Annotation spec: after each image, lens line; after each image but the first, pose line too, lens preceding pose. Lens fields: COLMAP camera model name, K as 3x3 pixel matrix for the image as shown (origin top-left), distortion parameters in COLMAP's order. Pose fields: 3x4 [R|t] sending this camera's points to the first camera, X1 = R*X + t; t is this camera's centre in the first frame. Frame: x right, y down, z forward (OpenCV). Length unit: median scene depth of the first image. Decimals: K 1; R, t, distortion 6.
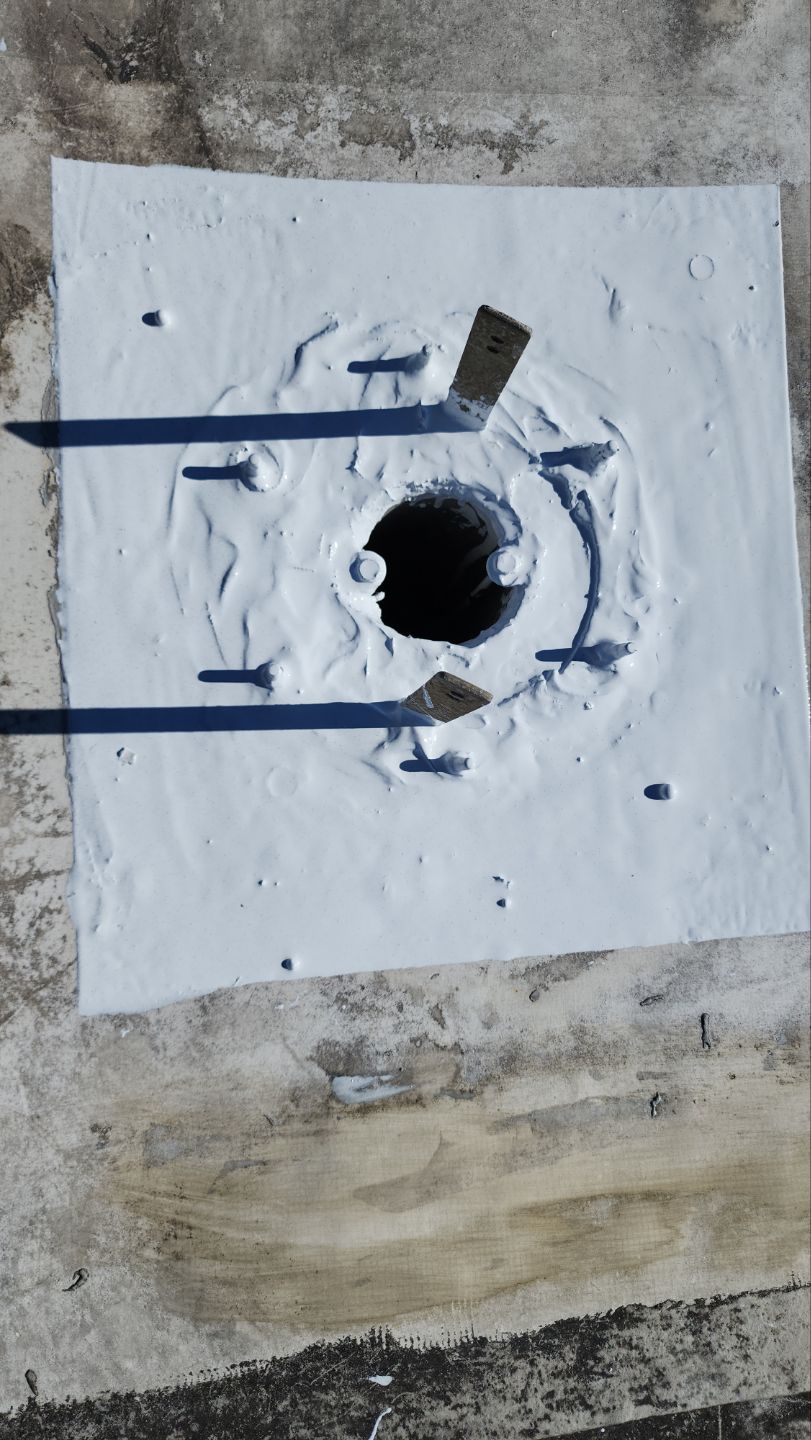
lens RADIAL K [[928.9, 0, 405.5], [0, 928.9, 720.0], [0, 0, 1]] dist [0.019120, -0.018045]
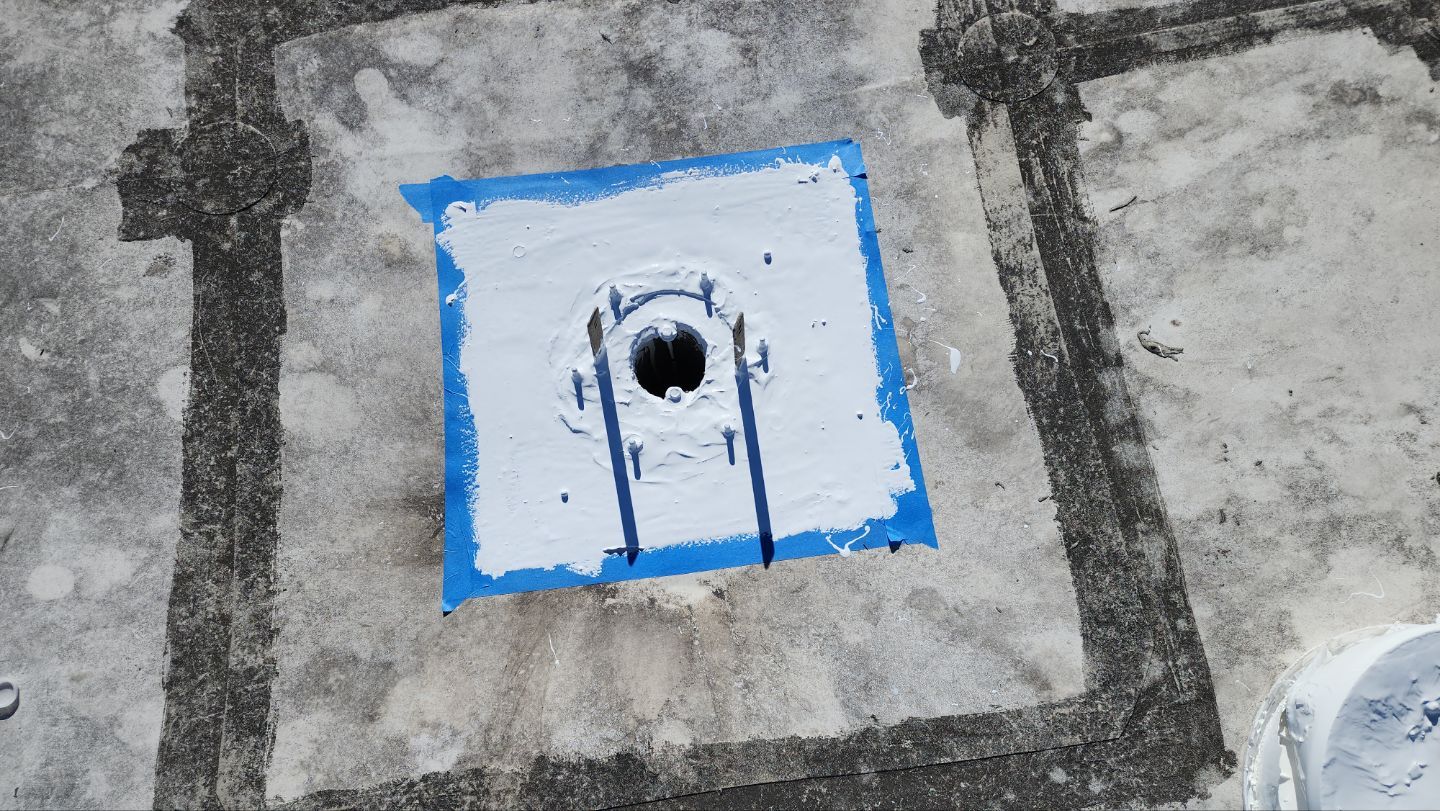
lens RADIAL K [[989.9, 0, 720.0], [0, 989.9, 405.5], [0, 0, 1]] dist [0.063139, -0.045372]
pose [[-0.066728, -0.985048, 0.158833, -0.472437], [0.997141, -0.060179, 0.045697, -0.177437], [-0.035455, 0.161428, 0.986247, -1.345406]]
